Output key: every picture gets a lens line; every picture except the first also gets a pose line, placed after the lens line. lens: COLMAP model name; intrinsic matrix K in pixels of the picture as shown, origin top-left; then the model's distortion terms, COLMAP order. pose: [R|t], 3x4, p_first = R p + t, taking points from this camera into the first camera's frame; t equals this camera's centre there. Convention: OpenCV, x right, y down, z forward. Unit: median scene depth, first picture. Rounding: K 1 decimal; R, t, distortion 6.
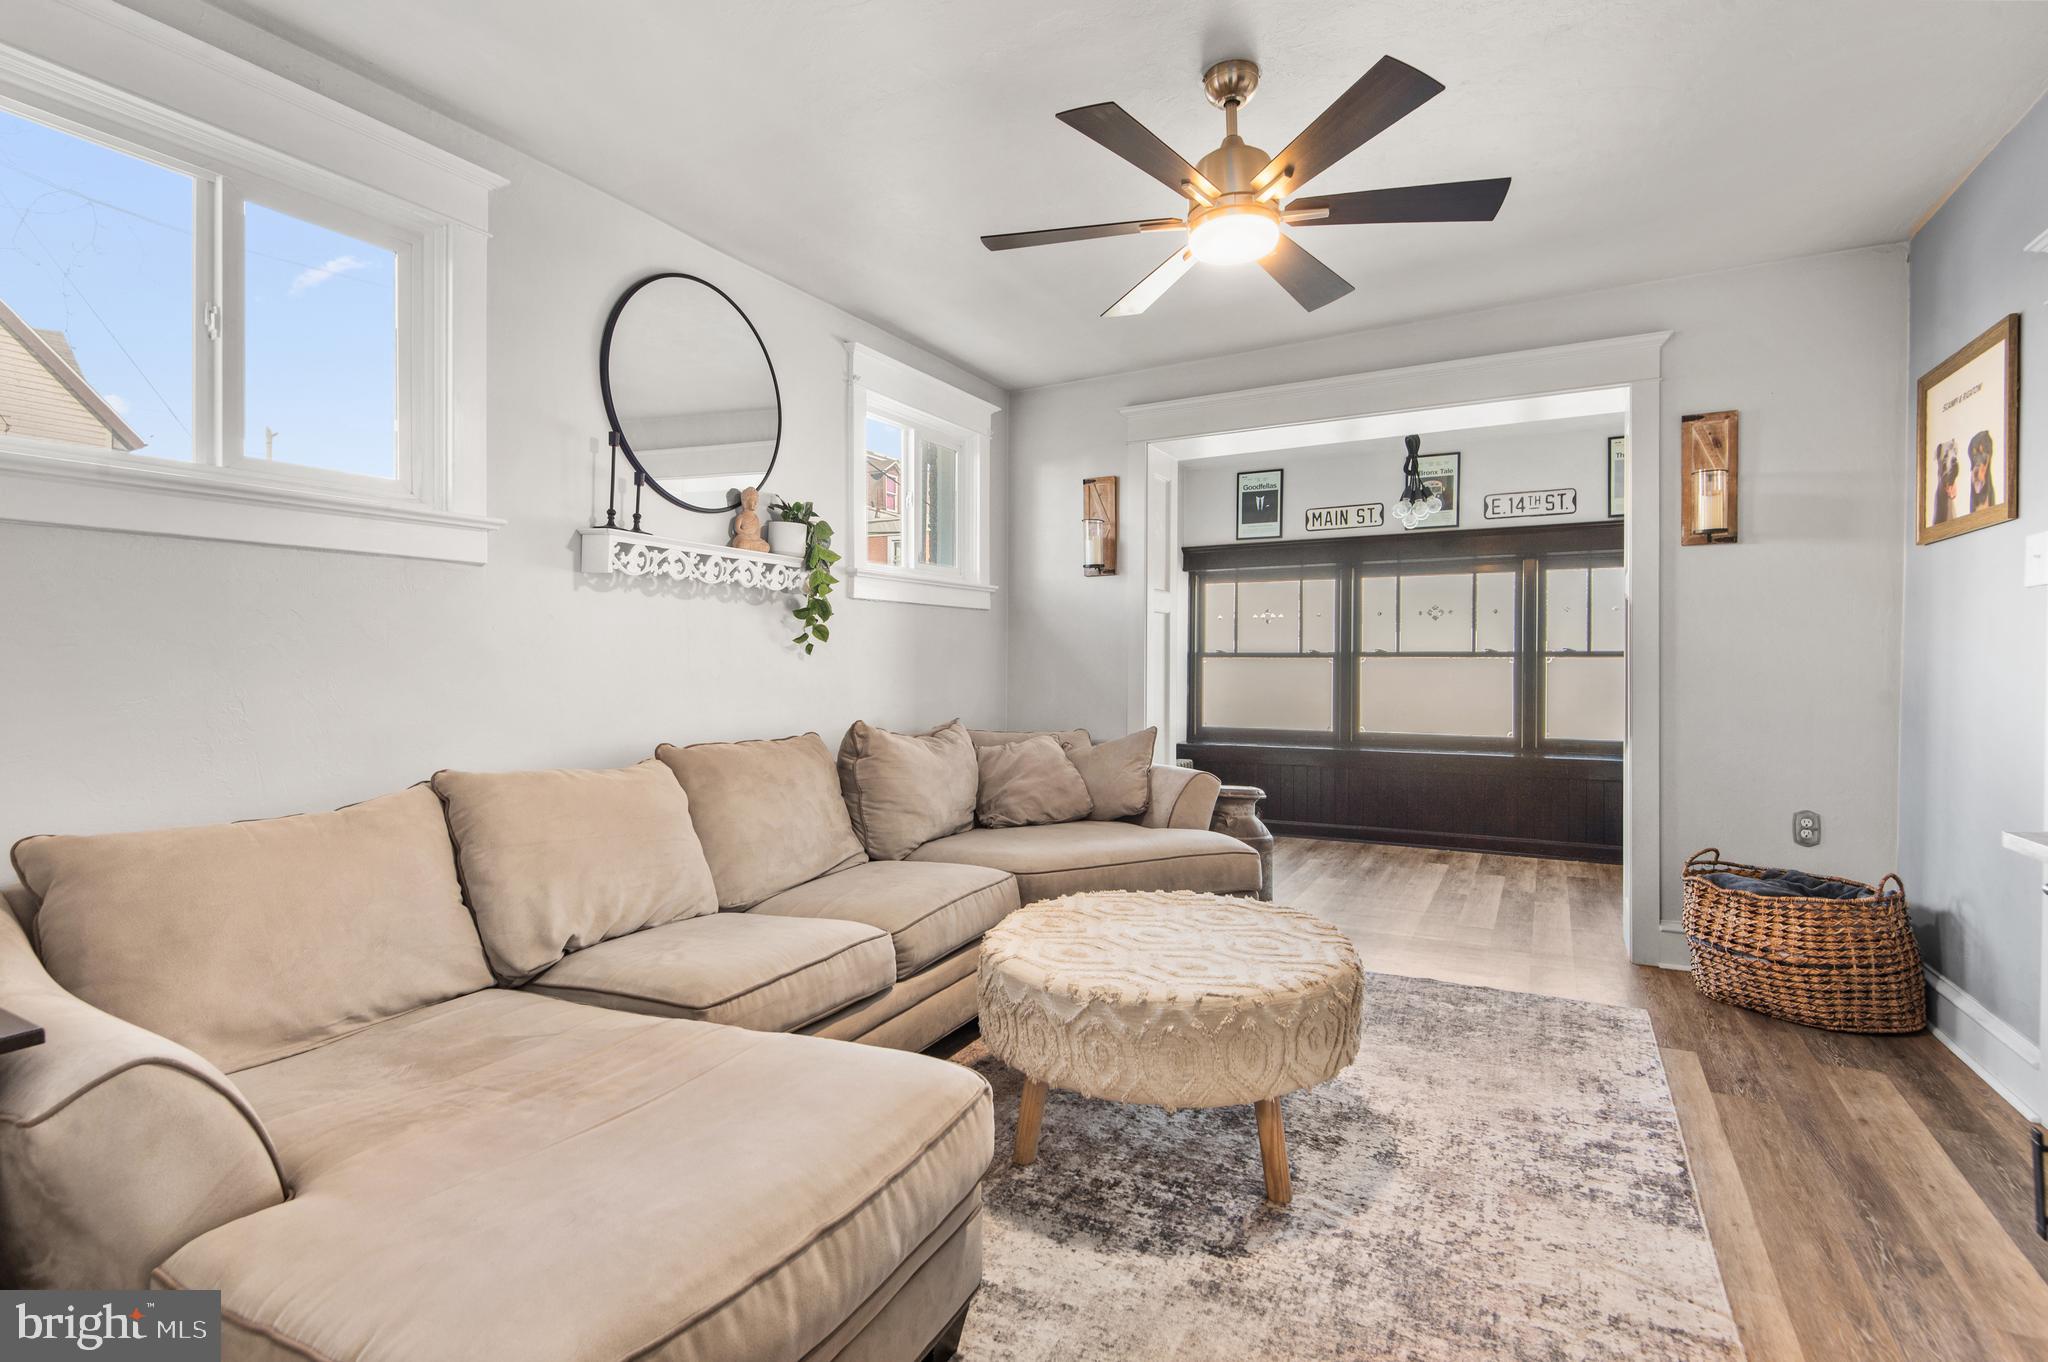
lens RADIAL K [[993.6, 0, 1015.5], [0, 993.6, 662.0], [0, 0, 1]] dist [0.003181, 0.000513]
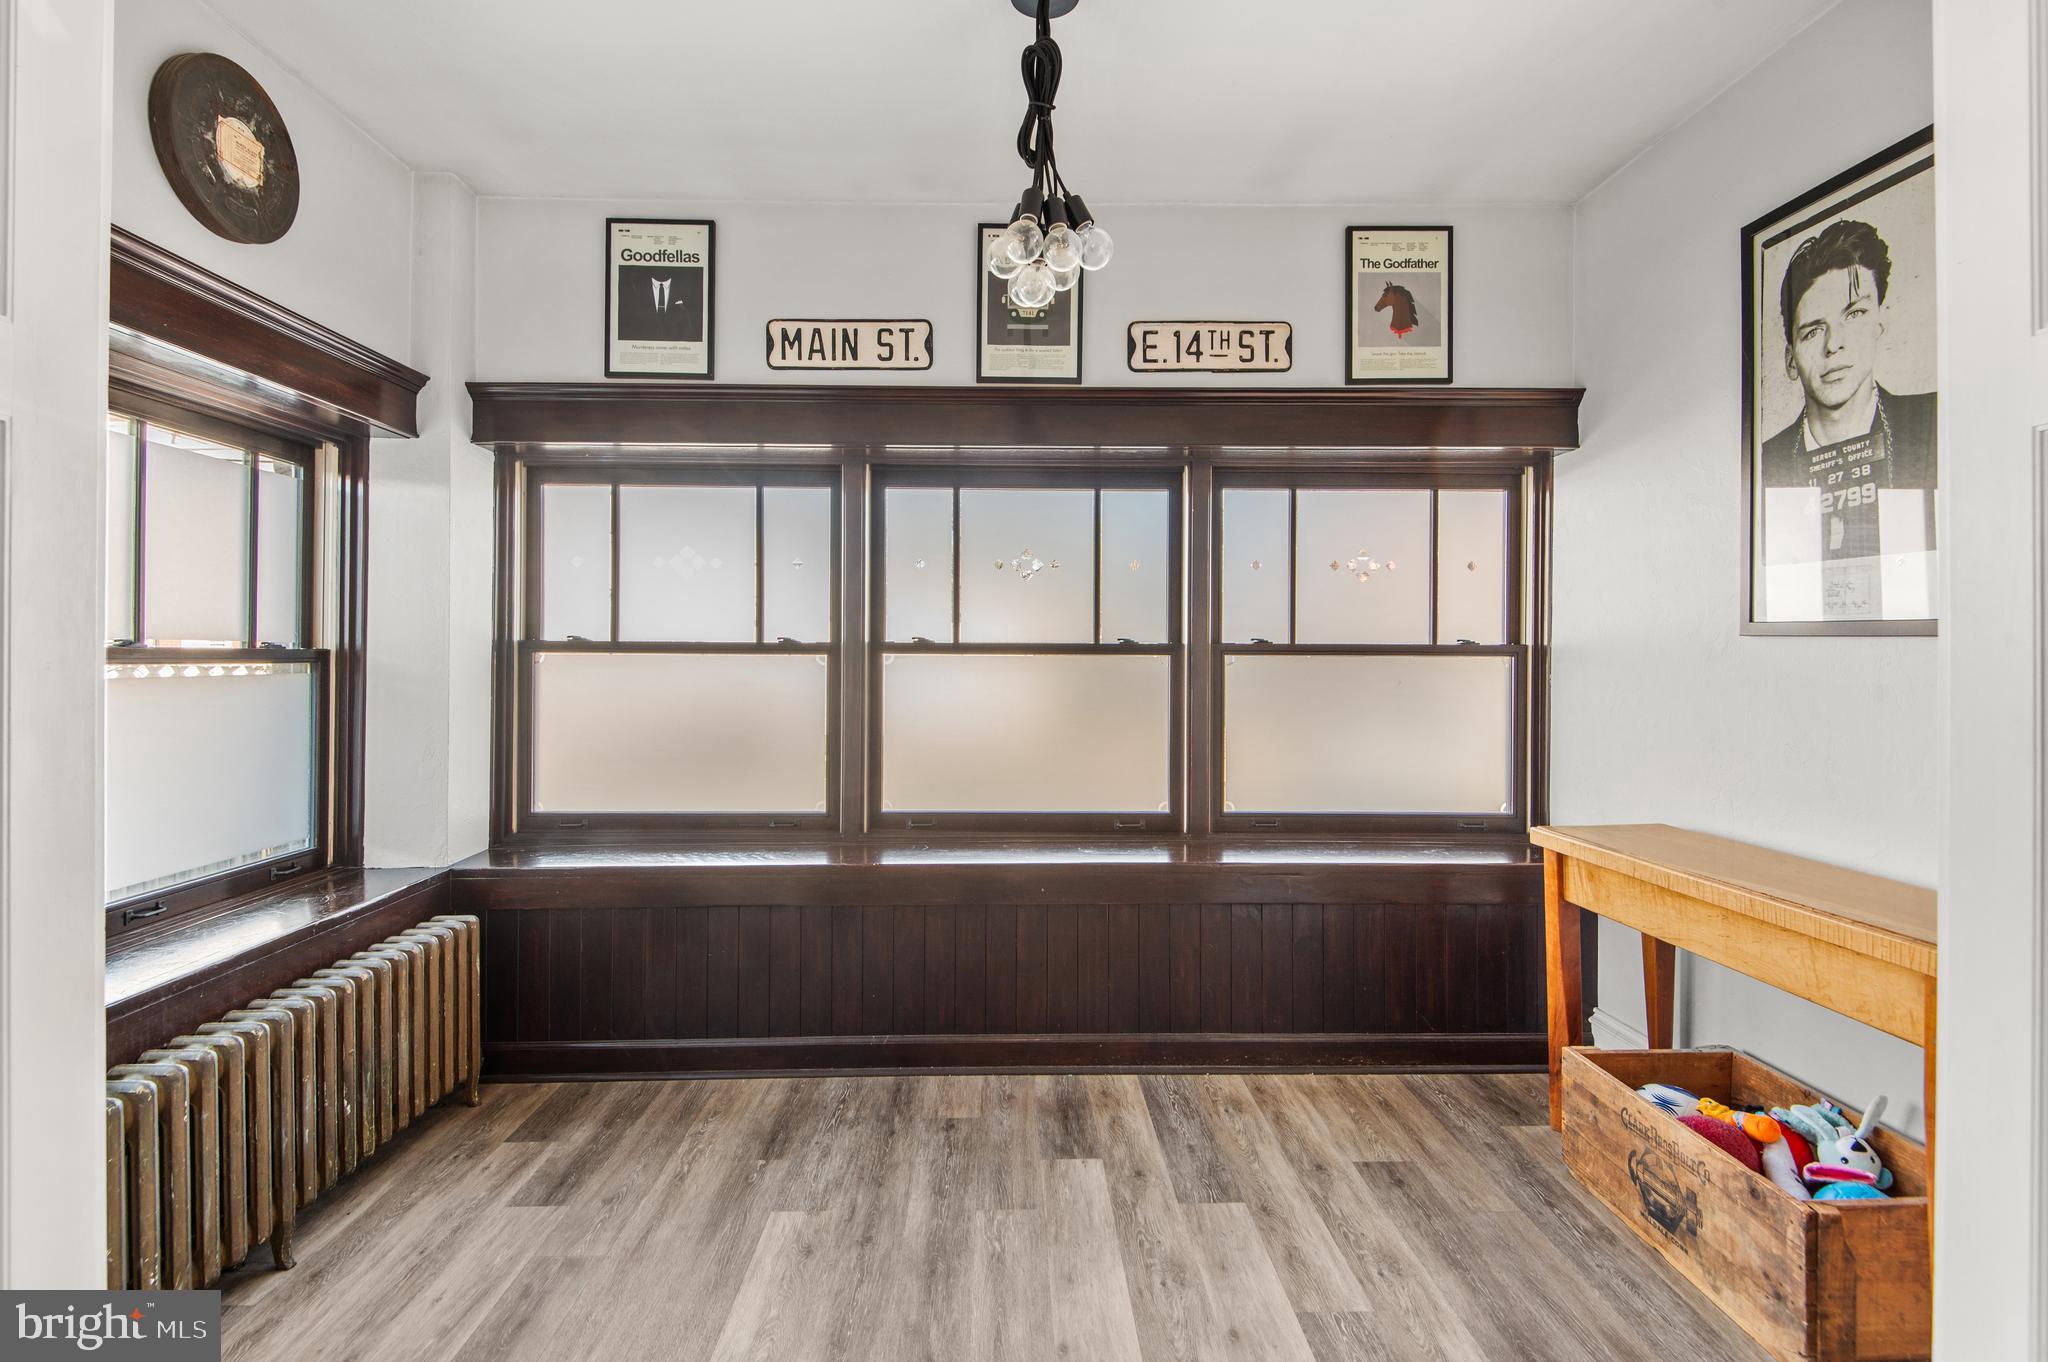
lens RADIAL K [[993.6, 0, 1015.5], [0, 993.6, 662.0], [0, 0, 1]] dist [0.003181, 0.000513]
pose [[0.870463, 0.003529, 0.492221, 0.174414], [-0.001155, 0.999986, -0.005127, 0.001330], [-0.492232, 0.003894, 0.870455, 0.571263]]
